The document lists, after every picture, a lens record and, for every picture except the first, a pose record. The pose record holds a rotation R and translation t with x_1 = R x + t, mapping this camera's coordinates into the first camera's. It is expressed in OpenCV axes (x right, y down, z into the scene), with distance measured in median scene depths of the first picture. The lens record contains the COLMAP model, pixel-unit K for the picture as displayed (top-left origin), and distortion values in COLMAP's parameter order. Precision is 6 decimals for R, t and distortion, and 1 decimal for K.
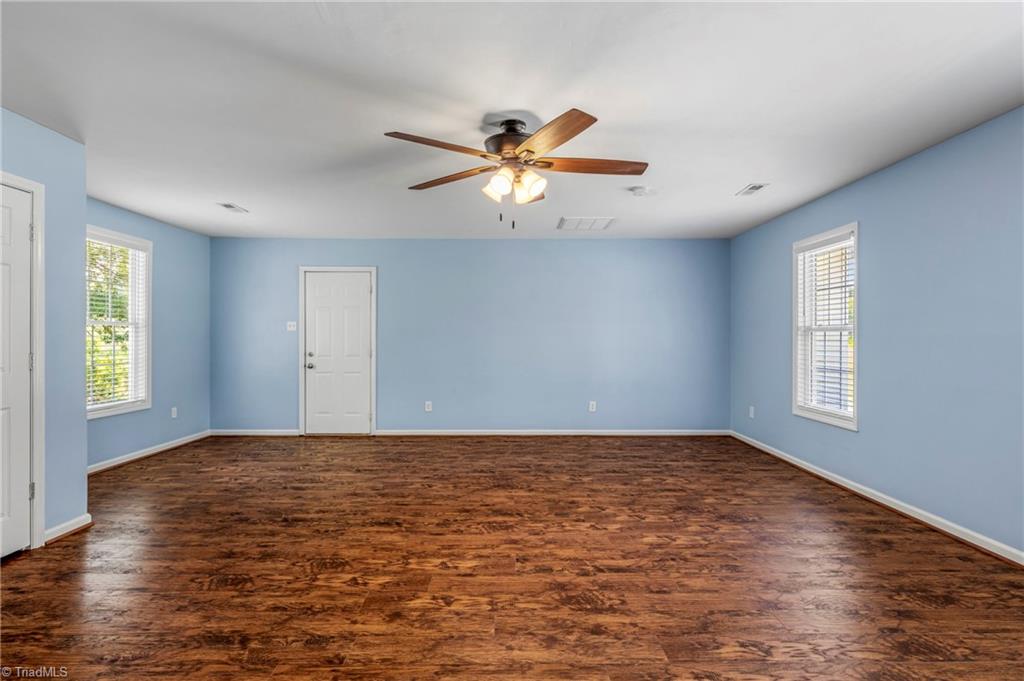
lens RADIAL K [[501.1, 0, 512.4], [0, 501.1, 339.7], [0, 0, 1]] dist [-0.000696, -0.000060]
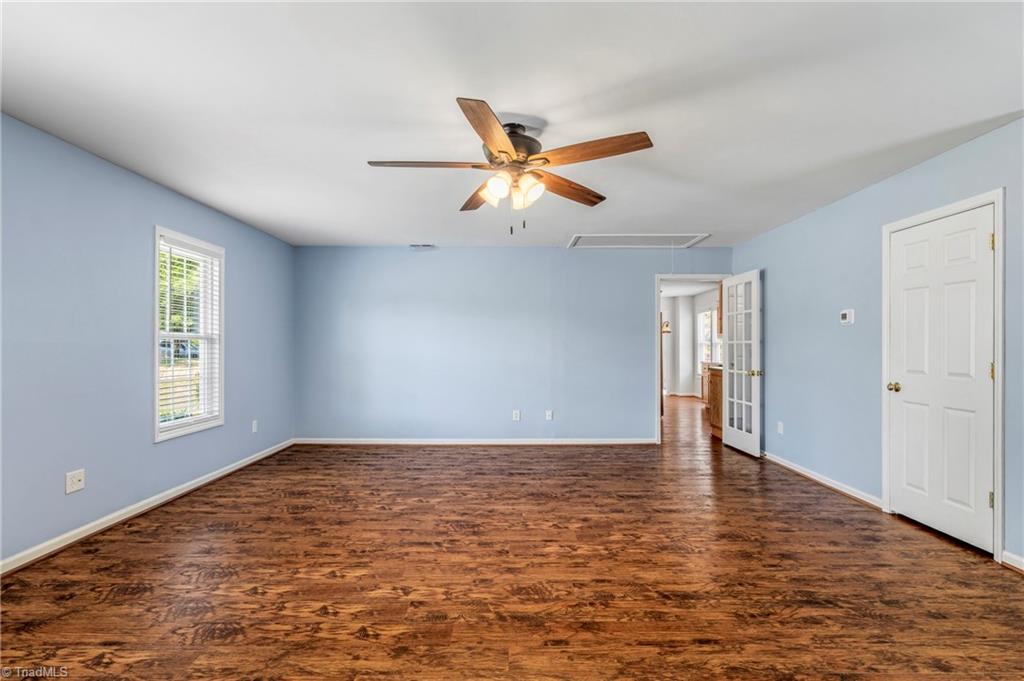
lens RADIAL K [[501.1, 0, 512.2], [0, 501.1, 343.0], [0, 0, 1]] dist [-0.000696, -0.000060]
pose [[-0.999999, -0.001467, 0.000507, 0.000171], [-0.001469, 0.999991, -0.004085, -0.006686], [-0.000501, -0.004085, -0.999992, 1.914200]]
